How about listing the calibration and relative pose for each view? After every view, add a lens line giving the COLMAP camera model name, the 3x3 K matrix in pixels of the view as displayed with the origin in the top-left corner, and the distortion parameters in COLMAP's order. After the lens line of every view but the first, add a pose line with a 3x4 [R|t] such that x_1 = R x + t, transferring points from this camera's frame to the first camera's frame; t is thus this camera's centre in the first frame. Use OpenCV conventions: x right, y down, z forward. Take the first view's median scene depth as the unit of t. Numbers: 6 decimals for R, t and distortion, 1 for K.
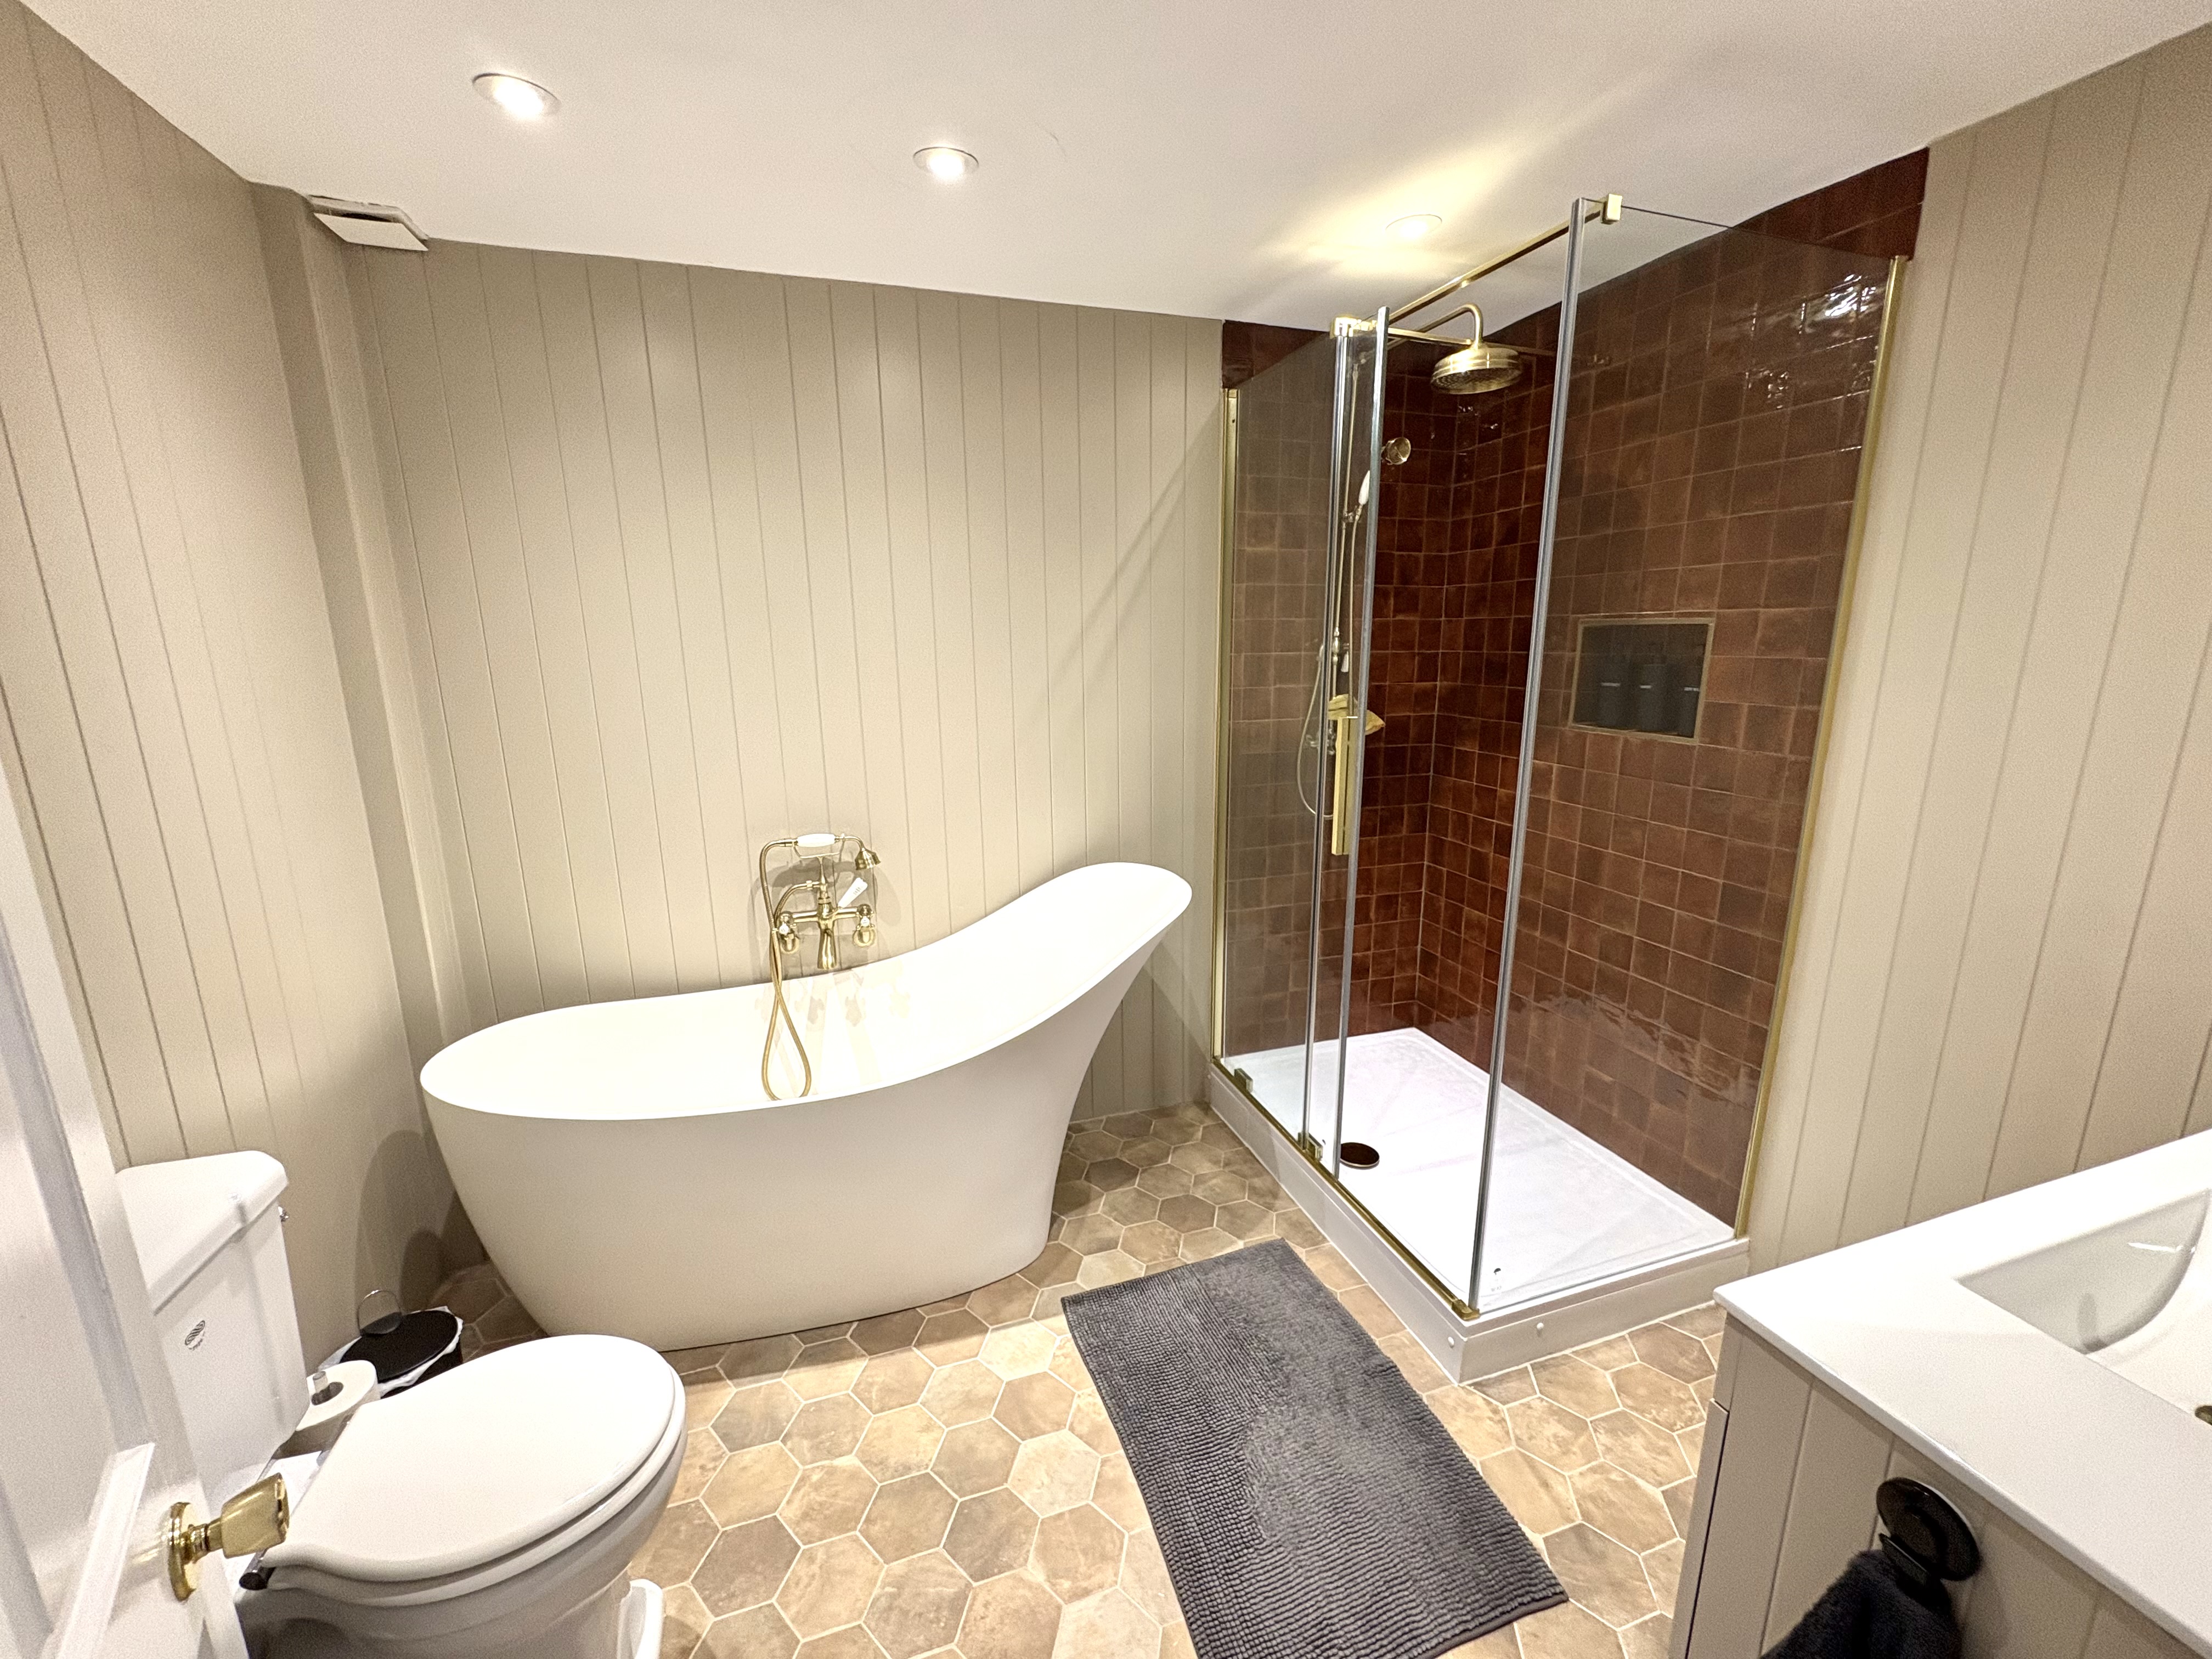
lens RADIAL K [[892.6, 0, 1105.3], [0, 892.6, 833.4], [0, 0, 1]] dist [0.011252, 0.000118]
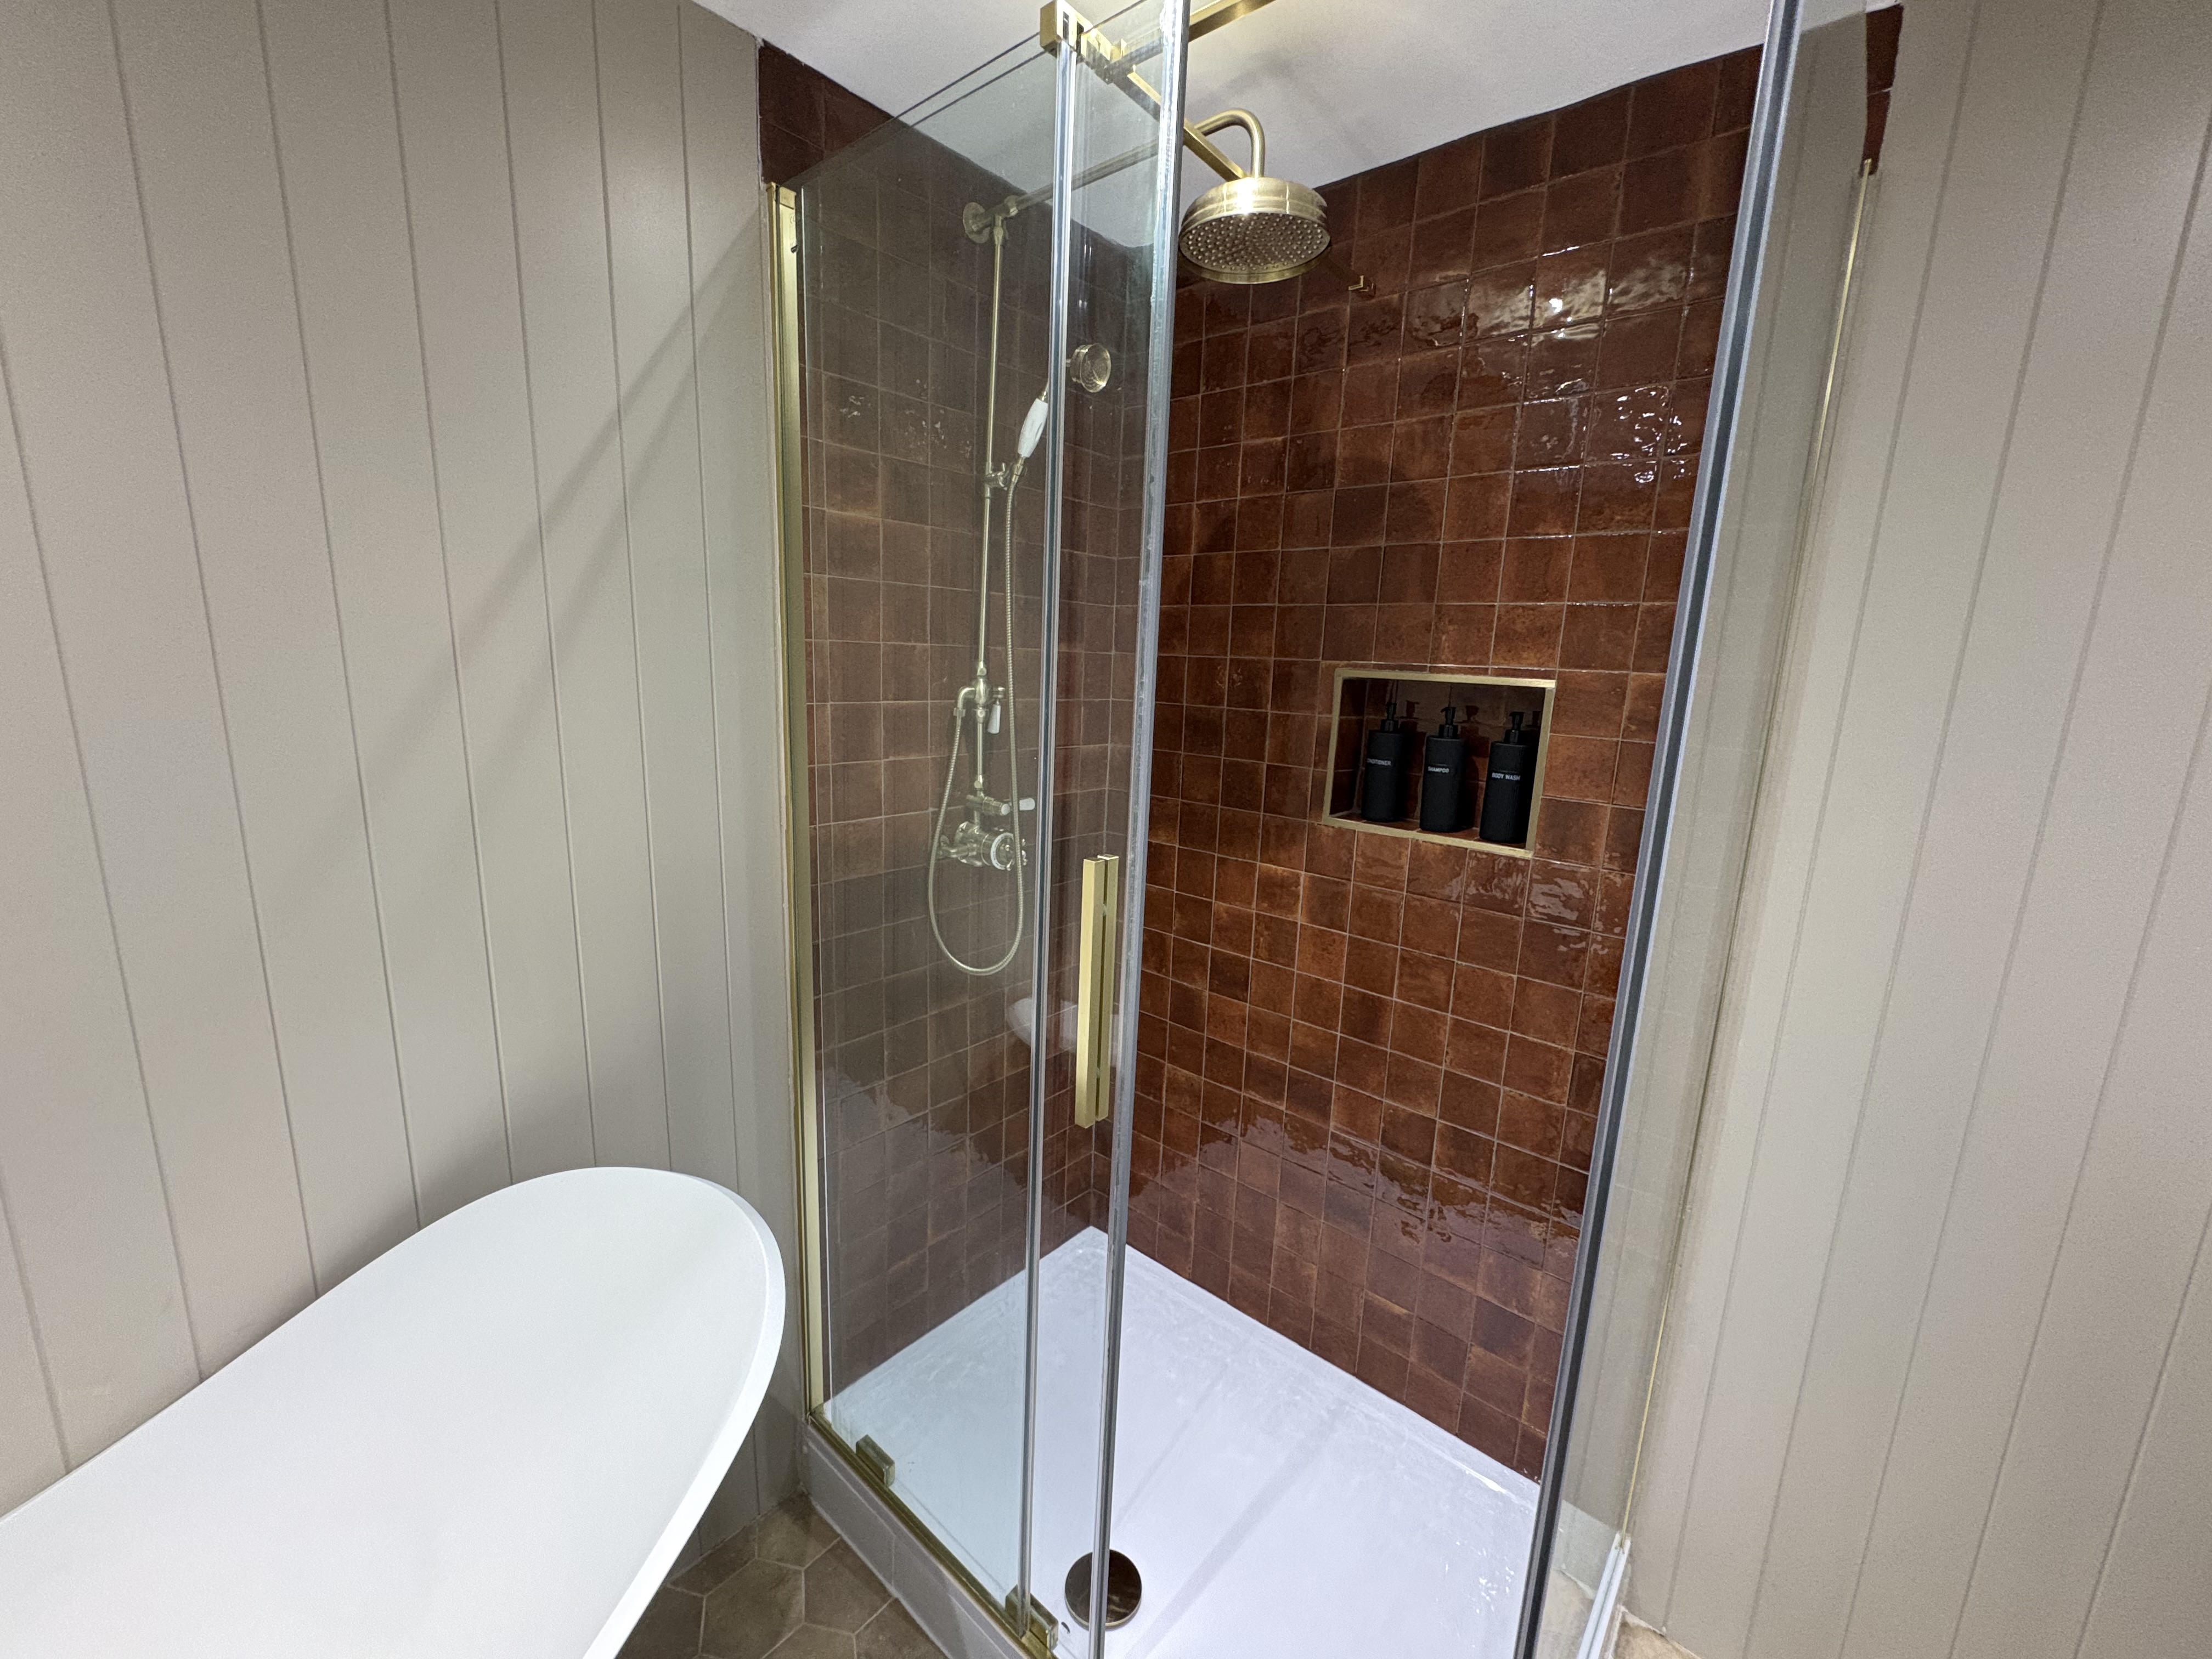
lens RADIAL K [[892.6, 0, 1105.3], [0, 892.6, 833.4], [0, 0, 1]] dist [0.011252, 0.000118]
pose [[0.859759, -0.060664, 0.507084, 0.018788], [0.066410, 0.997769, 0.006770, -0.124224], [-0.506364, 0.027855, 0.861870, 0.484789]]
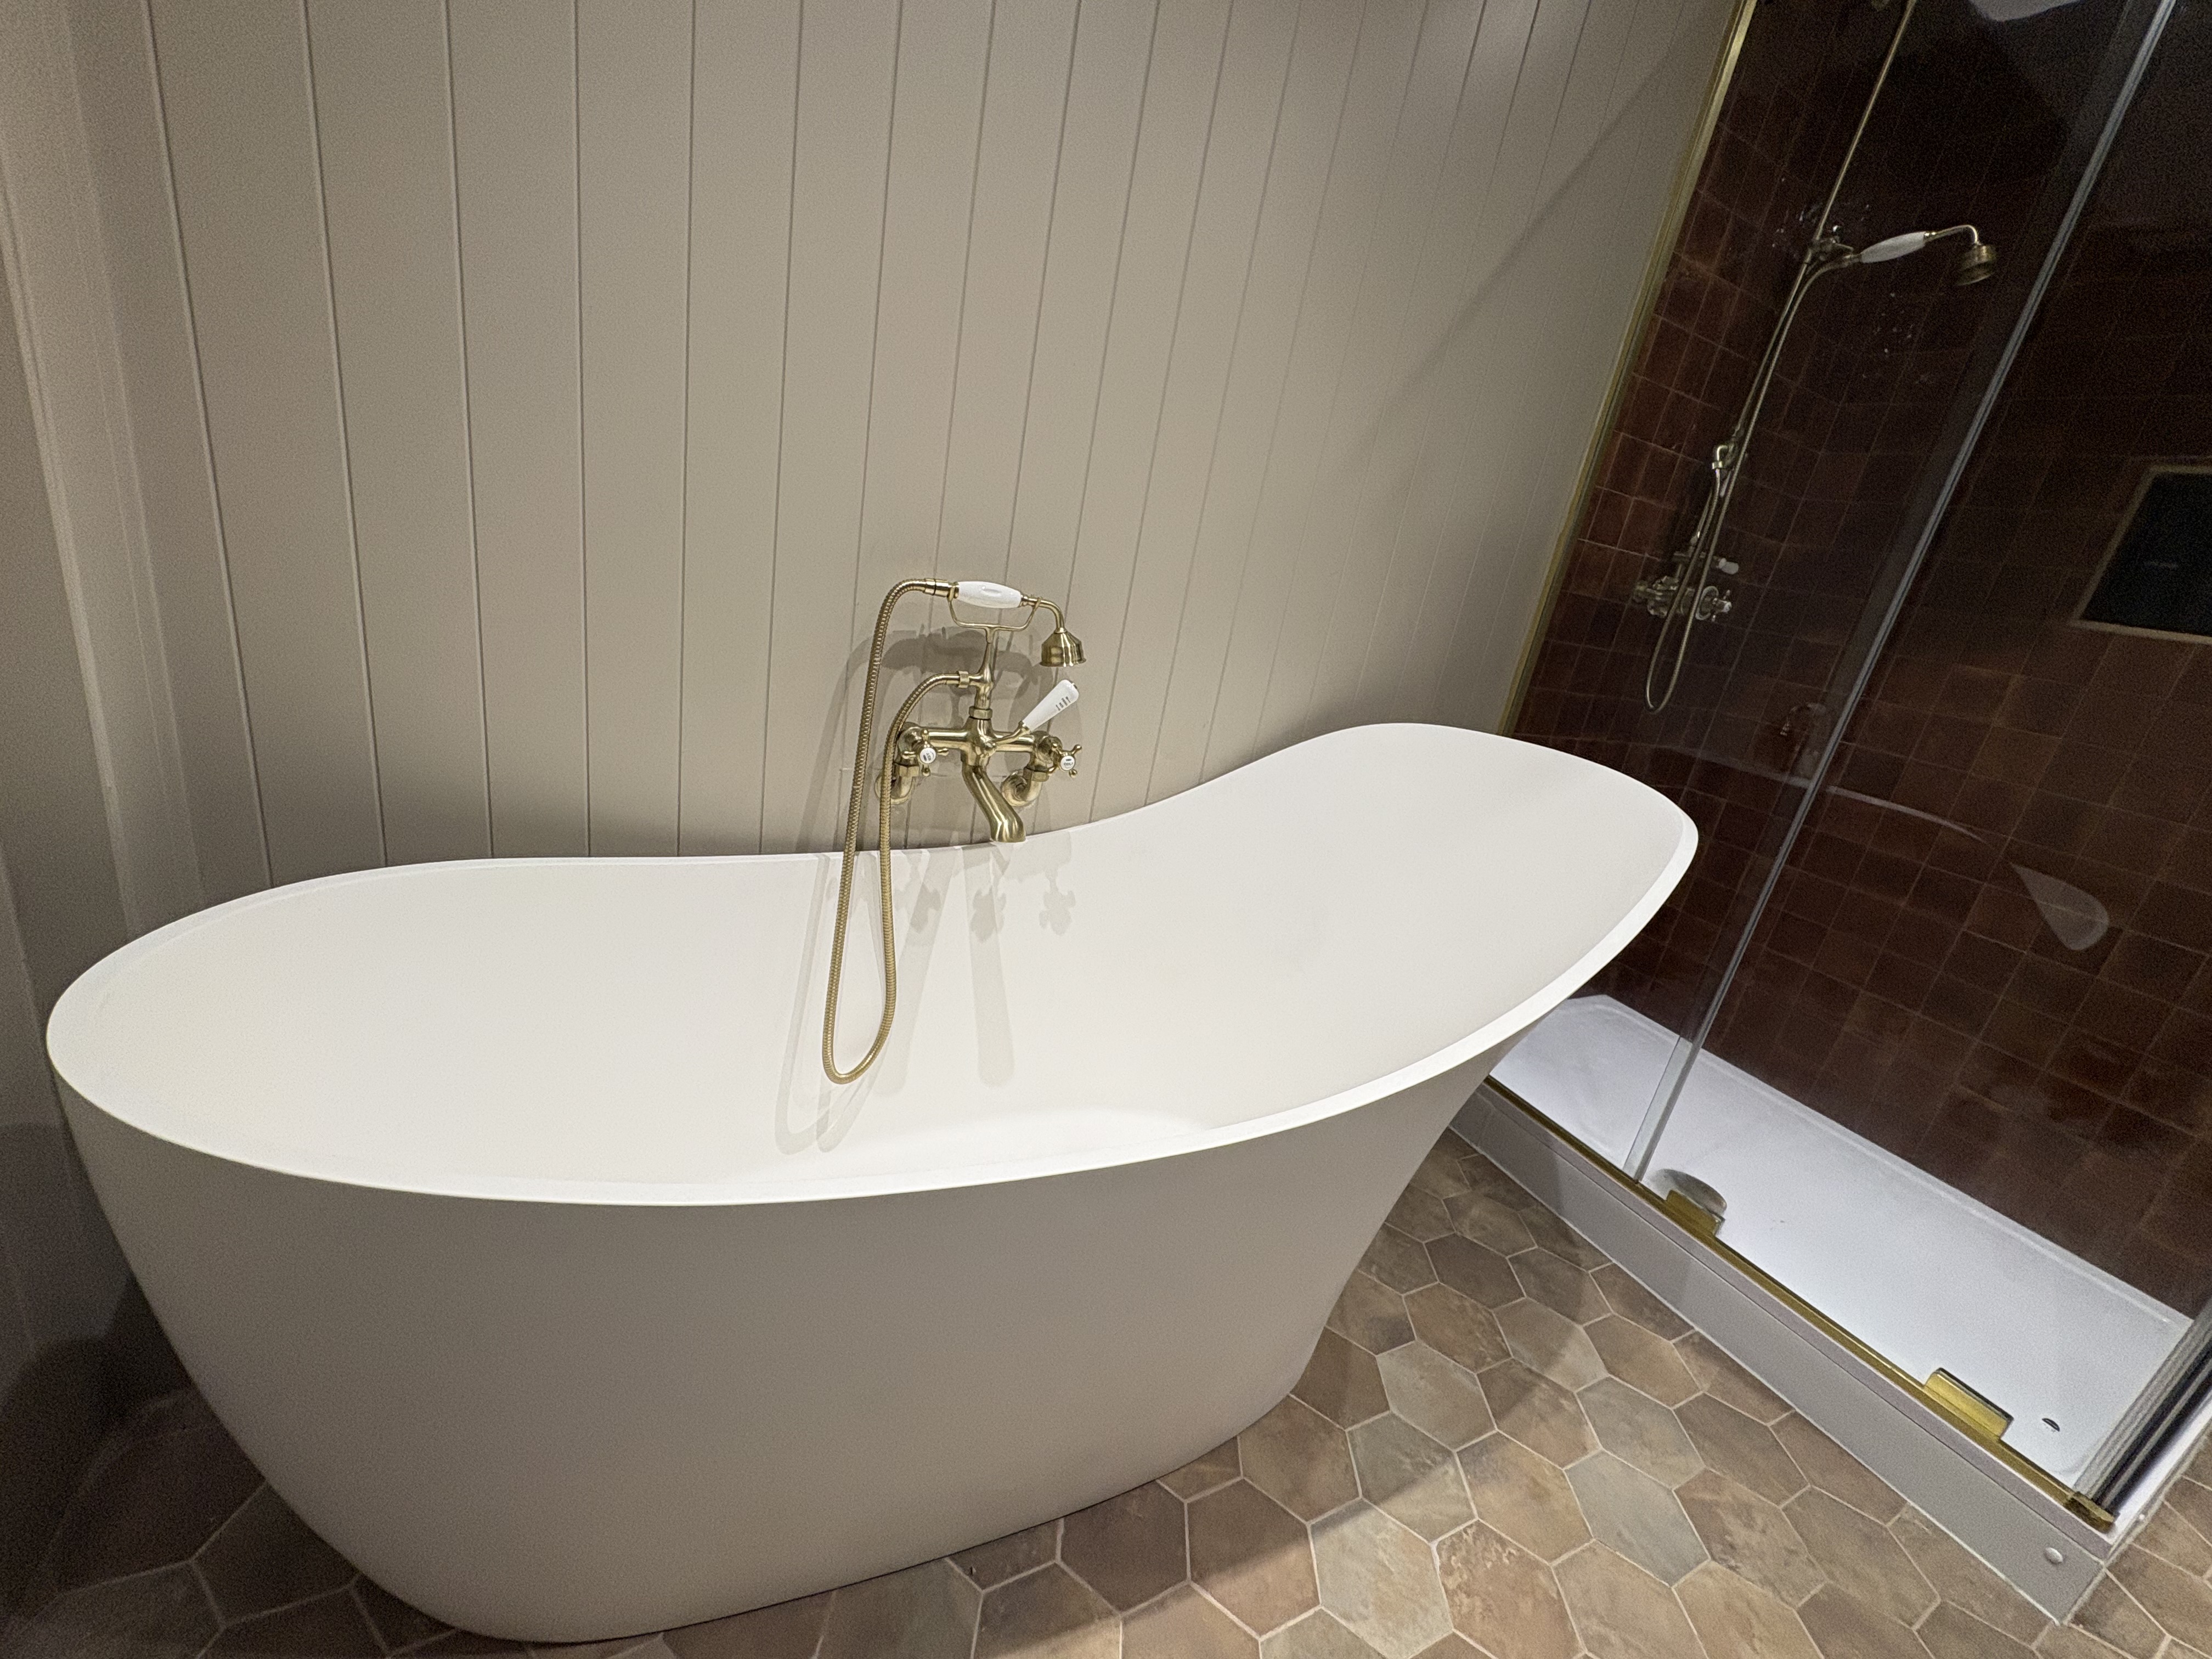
lens RADIAL K [[882.1, 0, 1107.6], [0, 882.1, 836.7], [0, 0, 1]] dist [-0.000553, 0.000187]
pose [[0.970298, 0.120280, 0.209892, -0.333161], [-0.144780, 0.983823, 0.105506, 0.079060], [-0.193807, -0.132760, 0.972015, 0.449646]]
